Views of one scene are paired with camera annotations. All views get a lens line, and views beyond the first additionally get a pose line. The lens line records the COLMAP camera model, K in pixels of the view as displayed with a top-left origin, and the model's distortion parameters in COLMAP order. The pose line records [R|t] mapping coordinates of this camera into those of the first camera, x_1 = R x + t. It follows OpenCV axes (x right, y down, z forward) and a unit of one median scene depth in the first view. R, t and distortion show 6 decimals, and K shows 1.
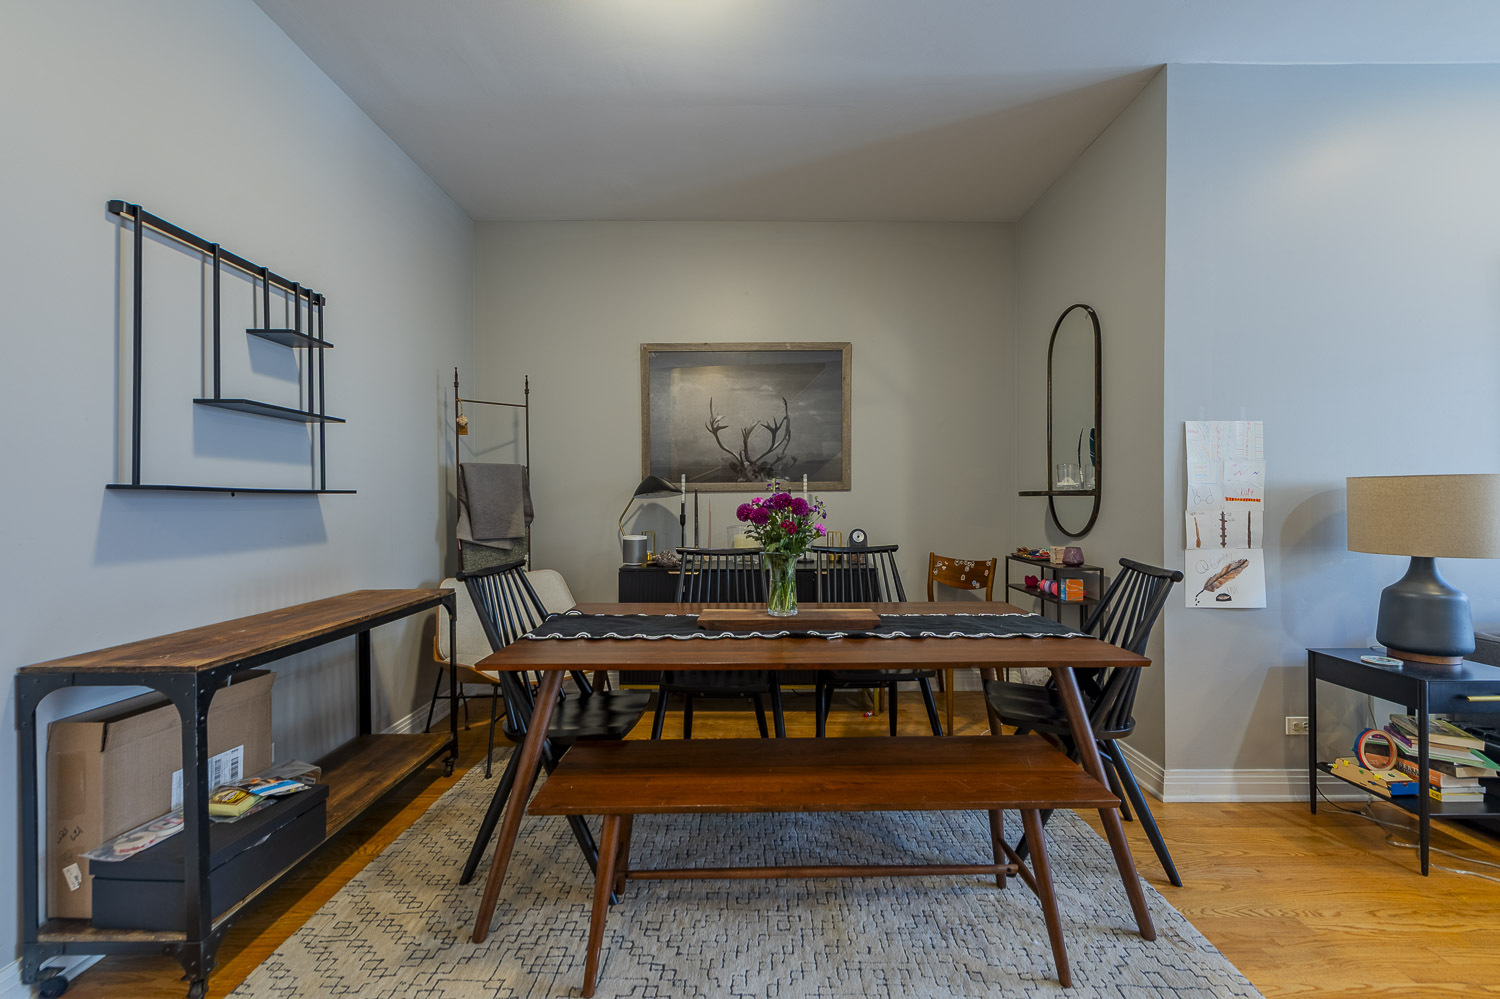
lens RADIAL K [[601.1, 0, 748.4], [0, 601.1, 504.2], [0, 0, 1]] dist [0.000791, -0.000183]
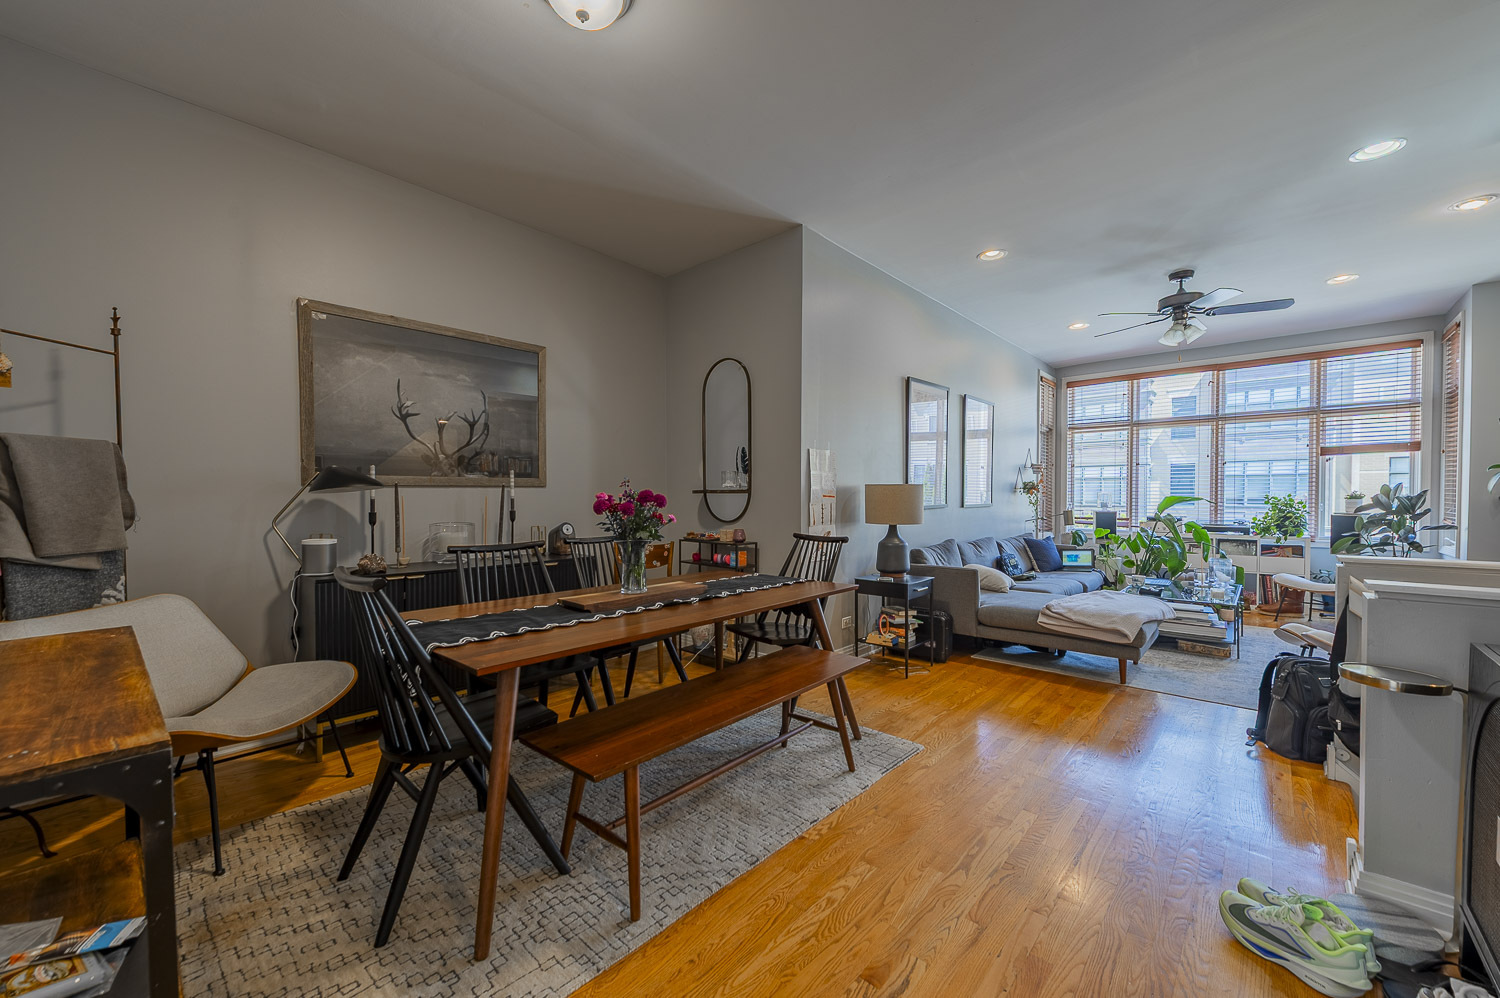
lens RADIAL K [[592.4, 0, 755.4], [0, 592.4, 508.6], [0, 0, 1]] dist [0.000337, -0.000263]
pose [[0.658386, -0.013369, 0.752562, -0.416159], [0.002196, 0.999872, 0.015841, -0.000133], [-0.752678, -0.008777, 0.658331, 0.032669]]
